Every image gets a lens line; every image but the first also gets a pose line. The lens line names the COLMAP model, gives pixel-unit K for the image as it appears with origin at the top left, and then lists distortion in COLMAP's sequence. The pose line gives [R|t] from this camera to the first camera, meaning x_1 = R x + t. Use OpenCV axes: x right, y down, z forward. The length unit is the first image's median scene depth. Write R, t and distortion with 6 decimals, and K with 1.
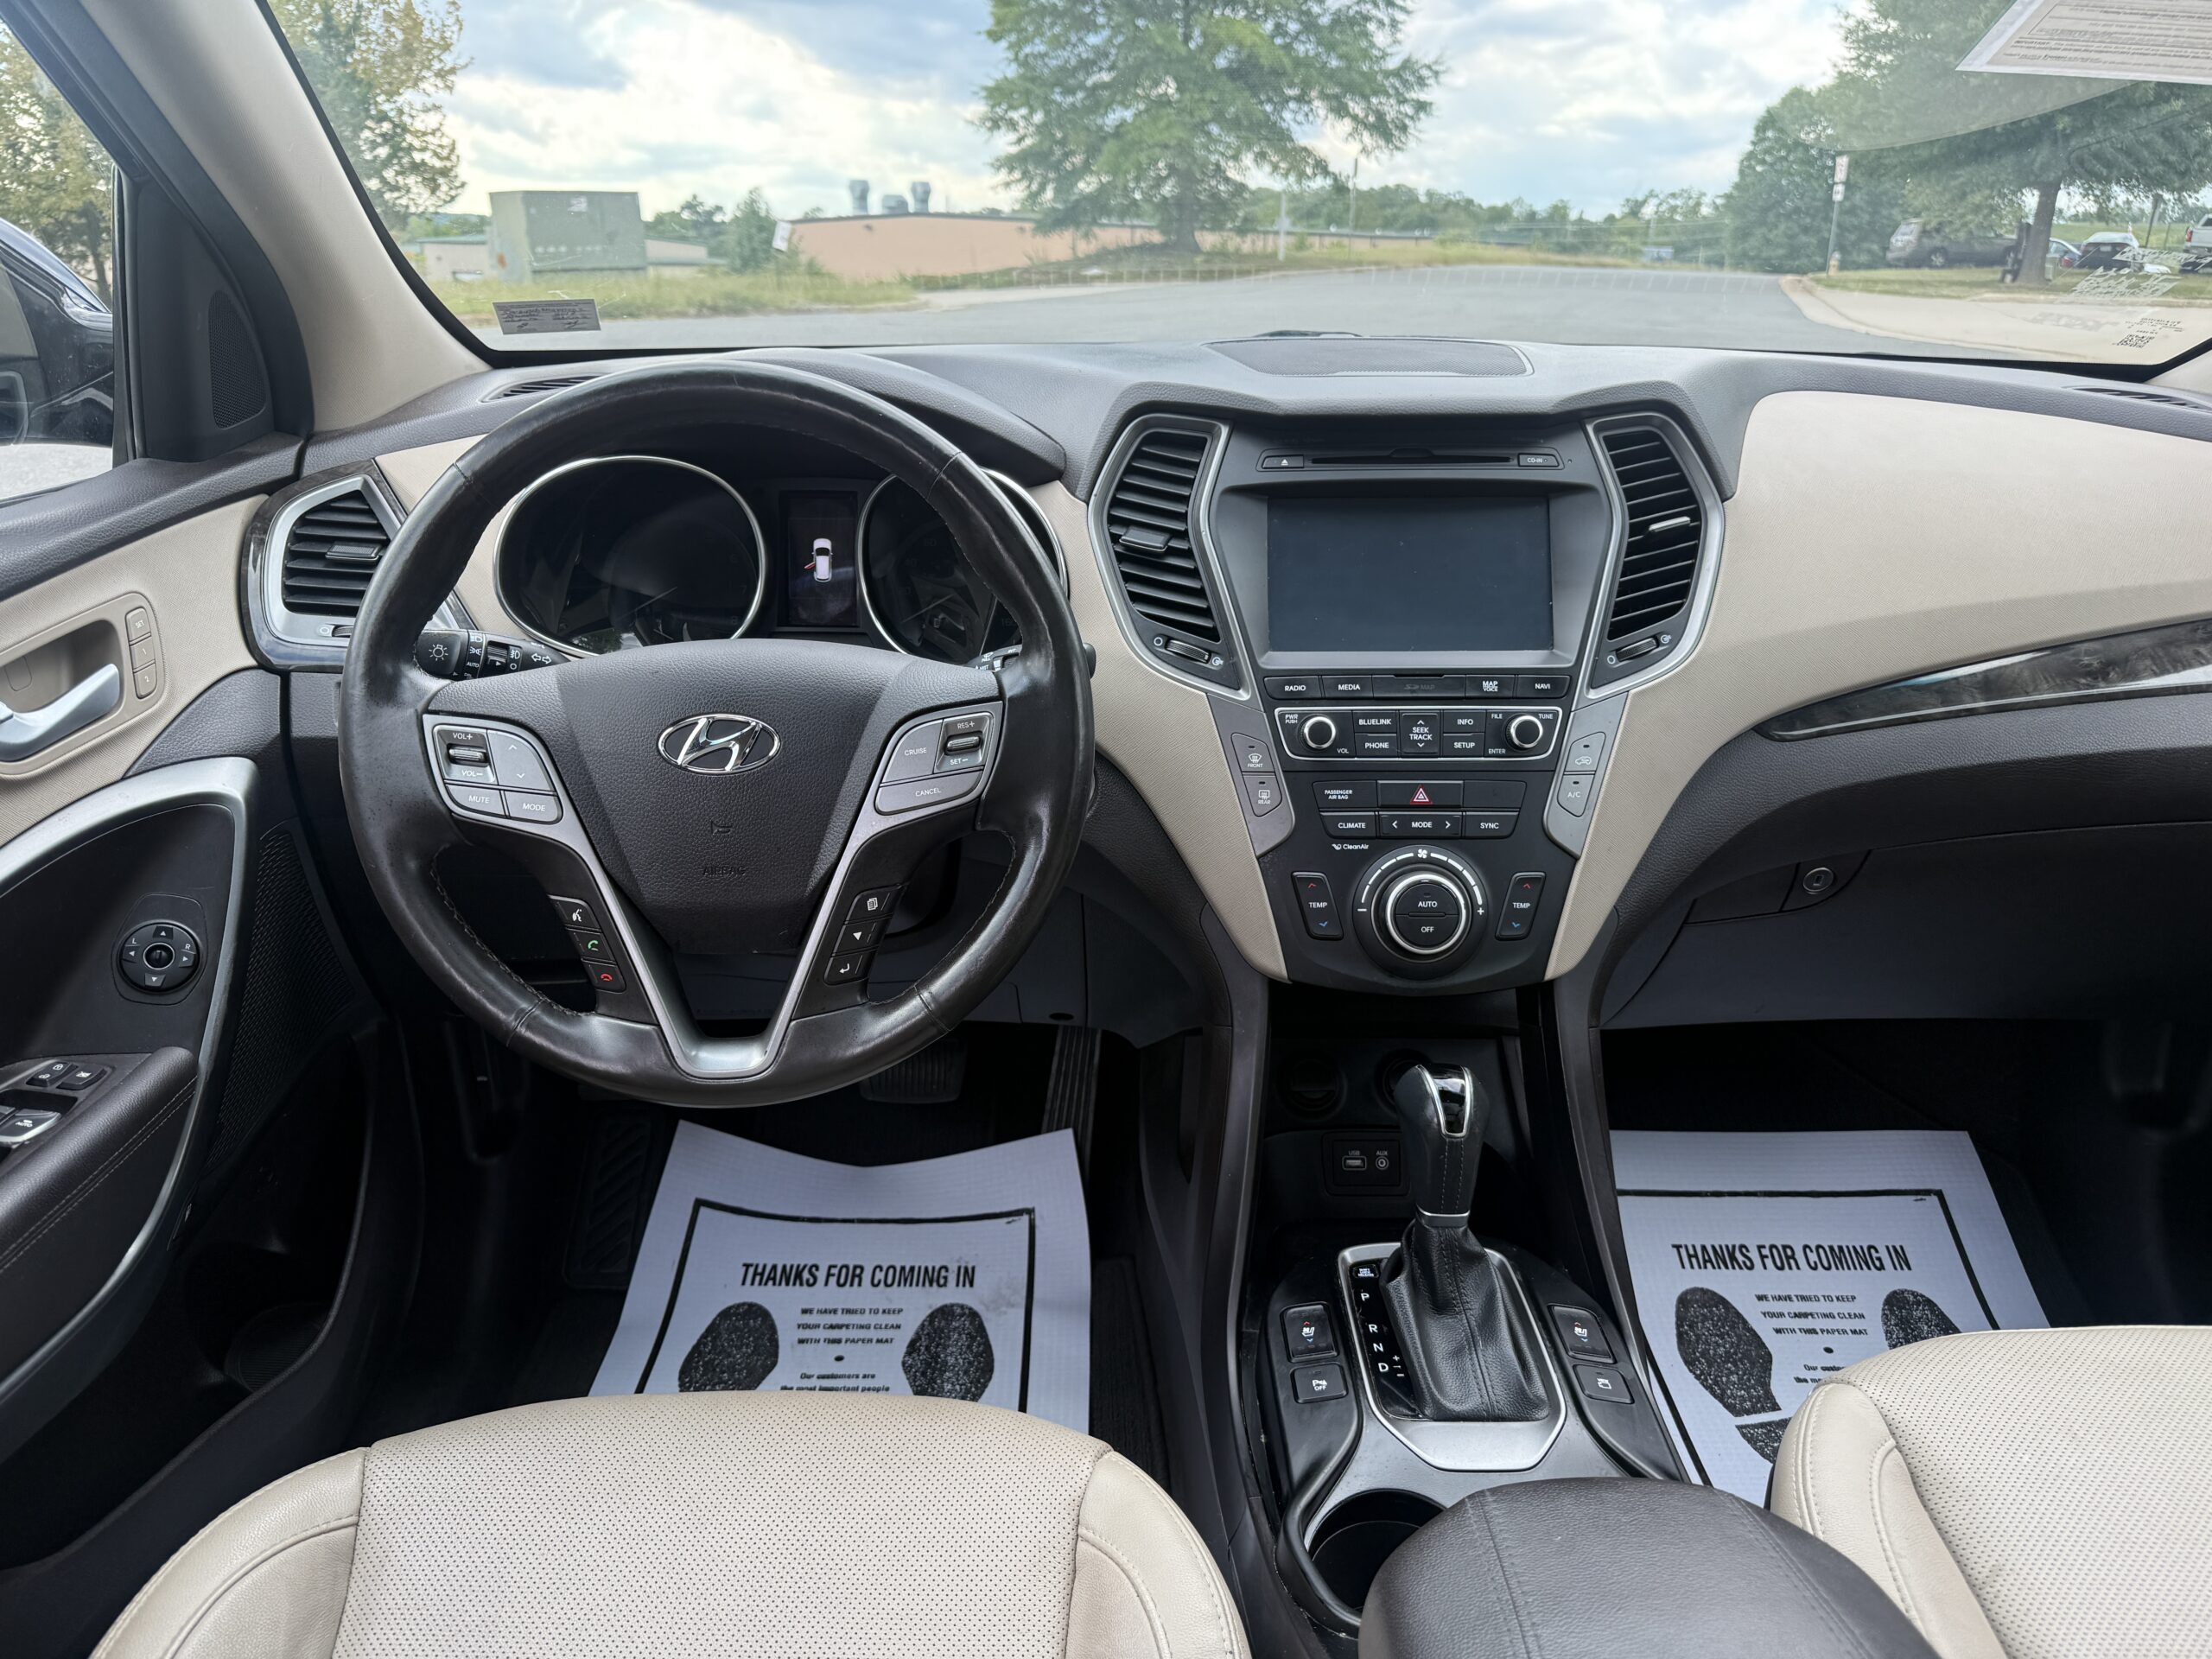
lens RADIAL K [[1554.2, 0, 1109.3], [0, 1554.2, 839.7], [0, 0, 1]] dist [0.098591, -0.145801]
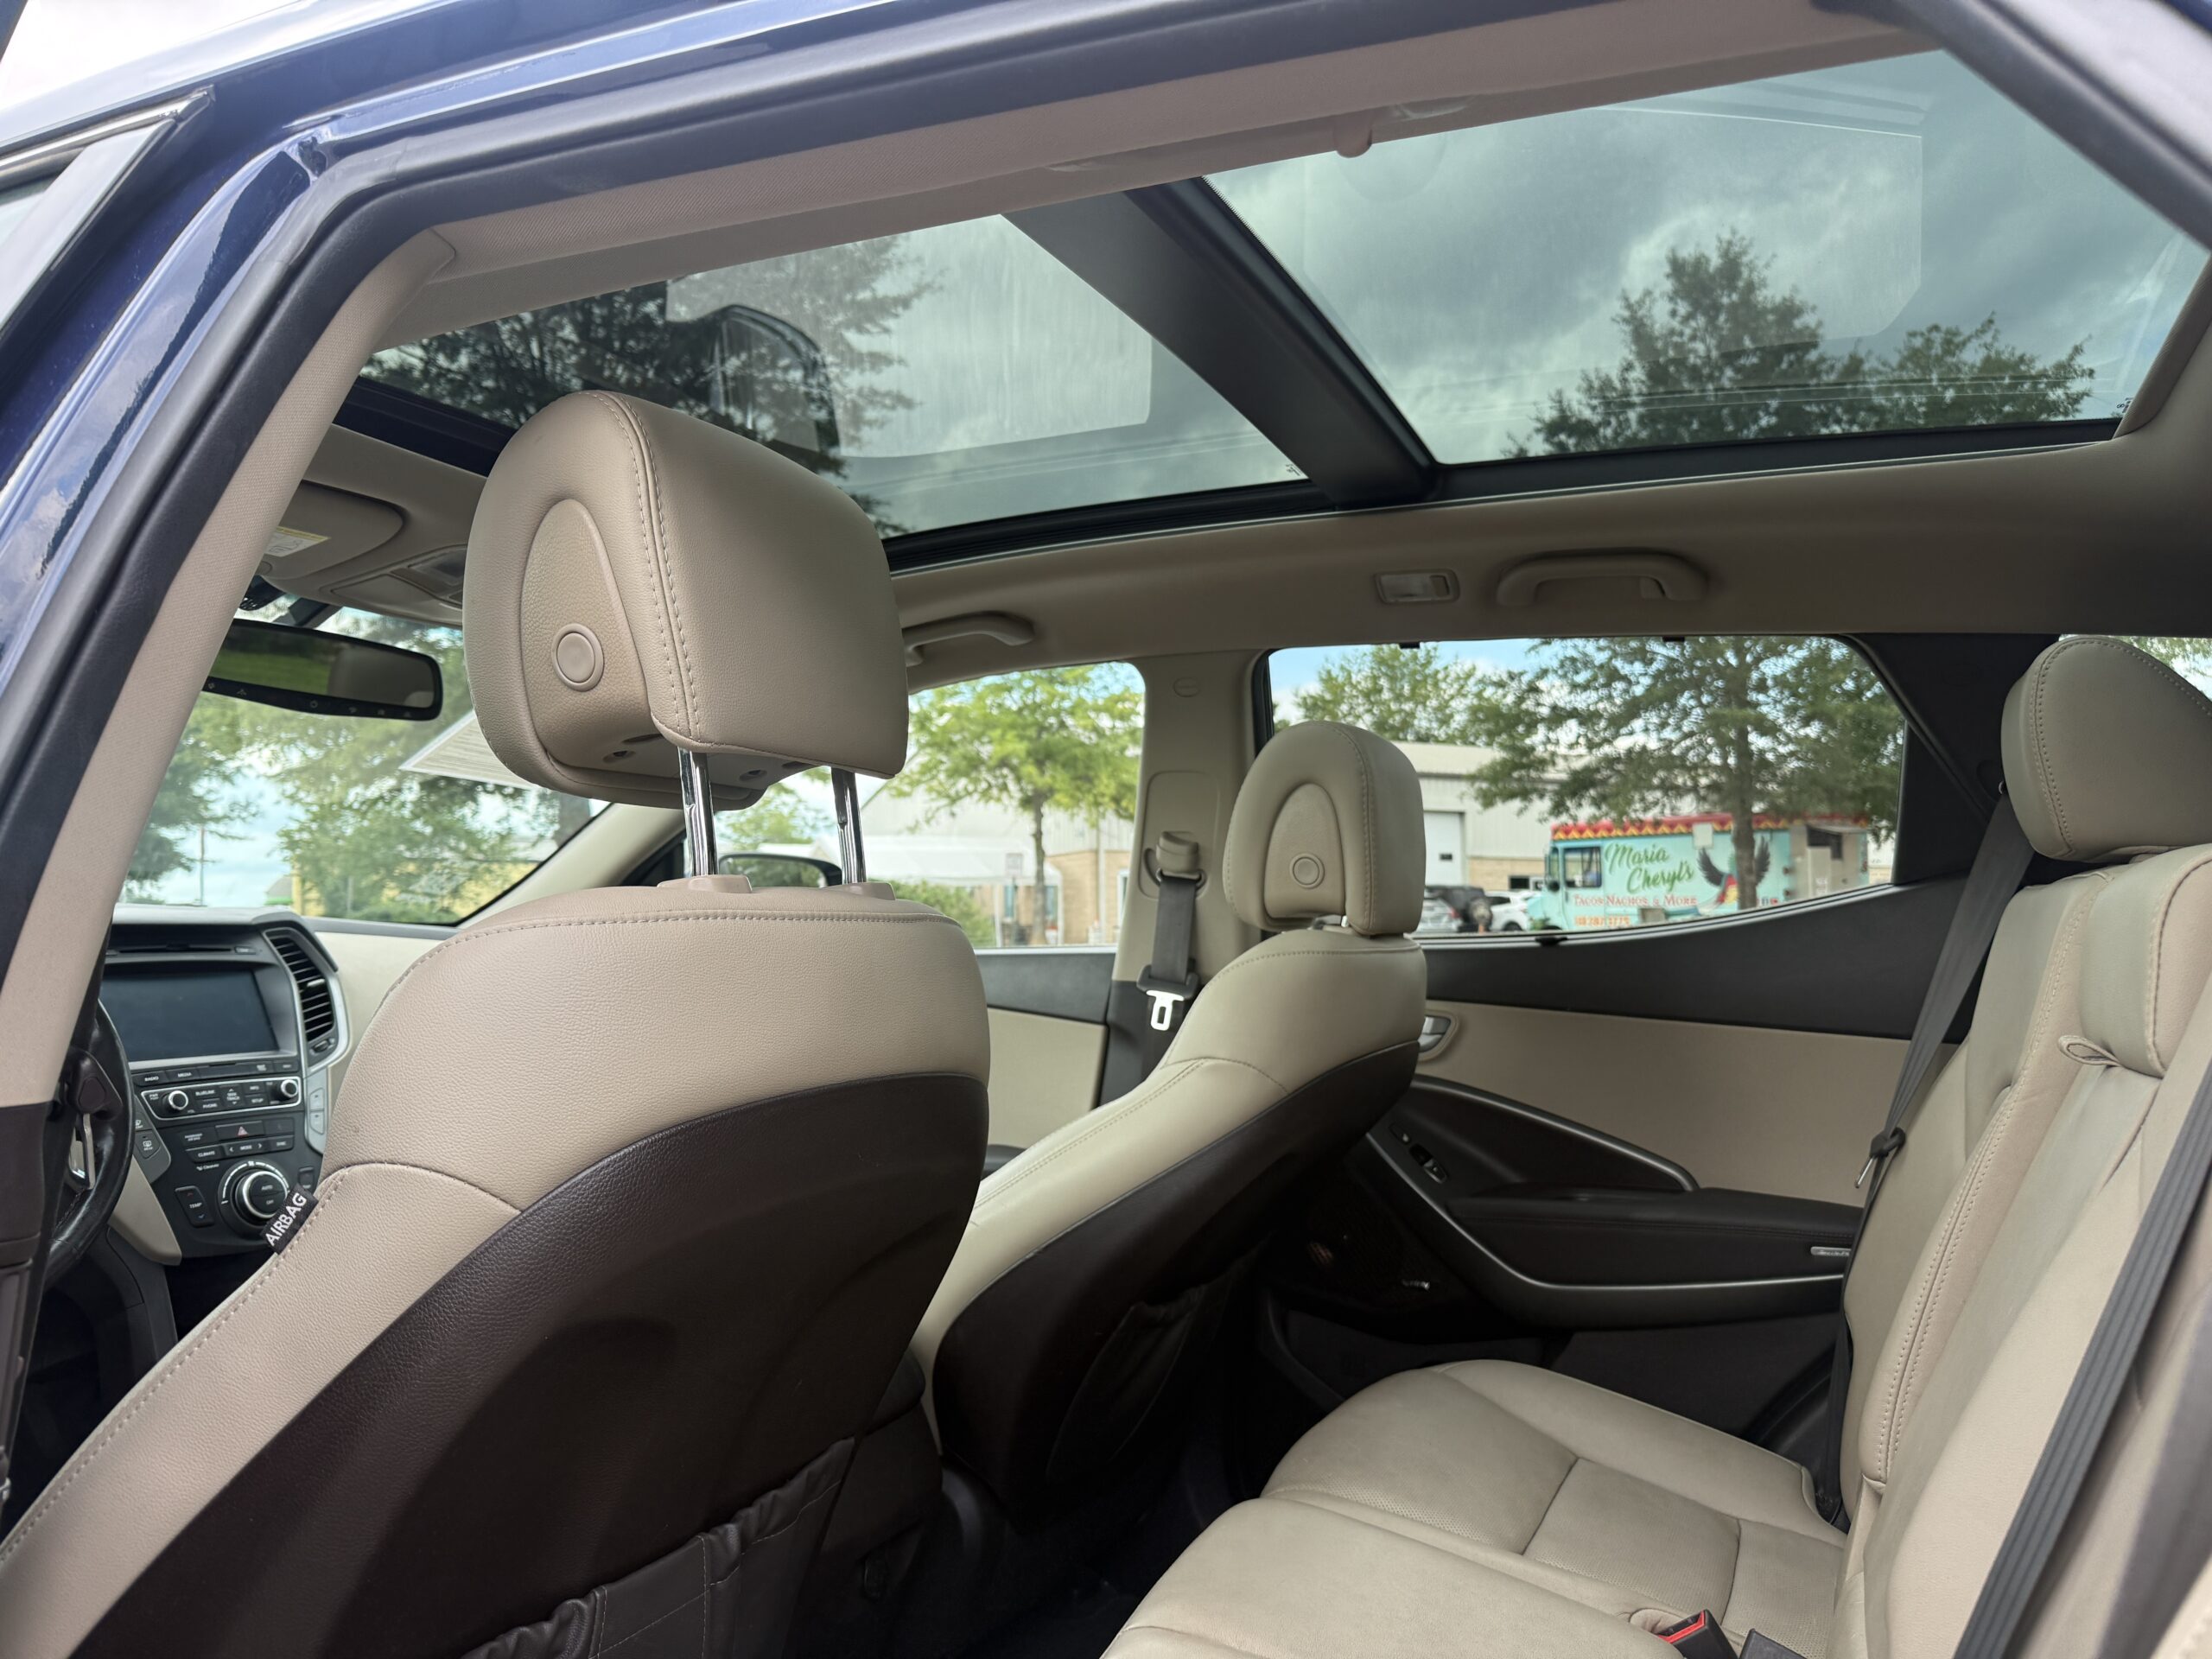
lens RADIAL K [[1577.8, 0, 1111.3], [0, 1577.8, 843.6], [0, 0, 1]] dist [0.096905, -0.147454]
pose [[0.443991, 0.038436, 0.895206, -0.926451], [0.326291, 0.923547, -0.201482, 0.333447], [-0.834509, 0.381554, 0.397505, -0.583298]]
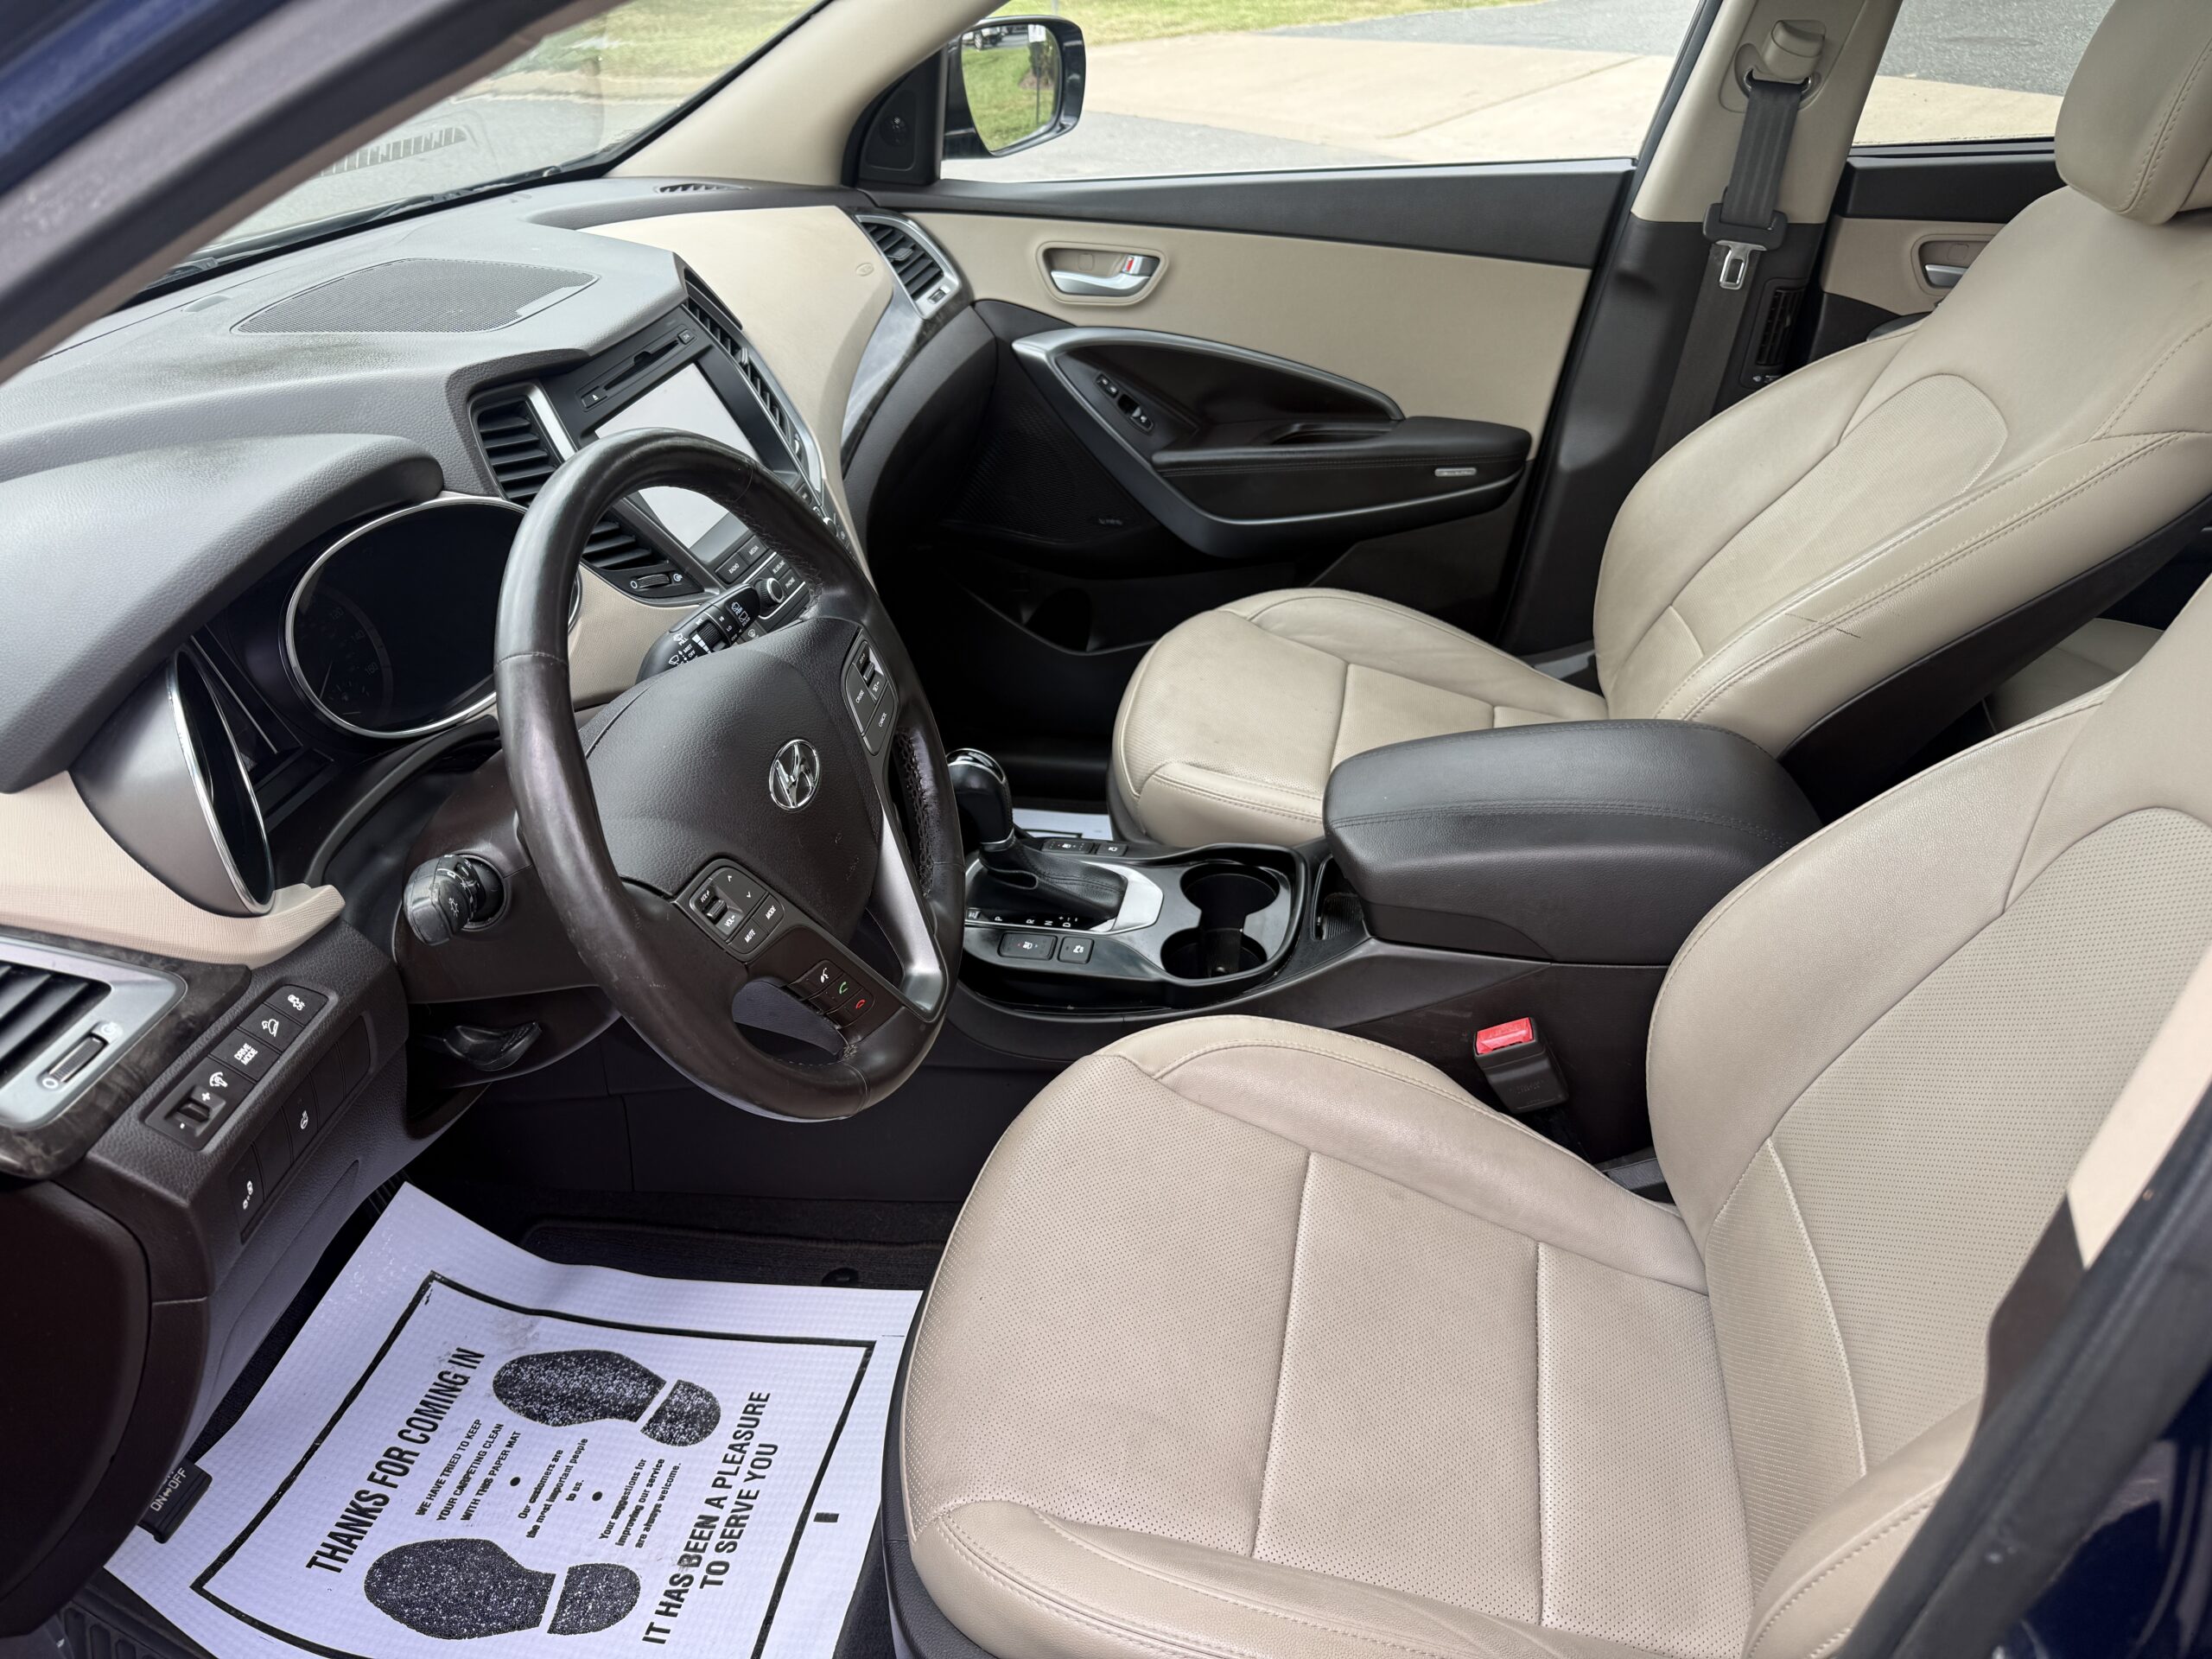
lens RADIAL K [[1577.8, 0, 1111.3], [0, 1577.8, 843.6], [0, 0, 1]] dist [0.096905, -0.147454]
pose [[0.198515, -0.536038, 0.820521, -0.927700], [0.393011, 0.810465, 0.434384, -0.340449], [-0.897850, 0.236242, 0.371558, 0.332936]]
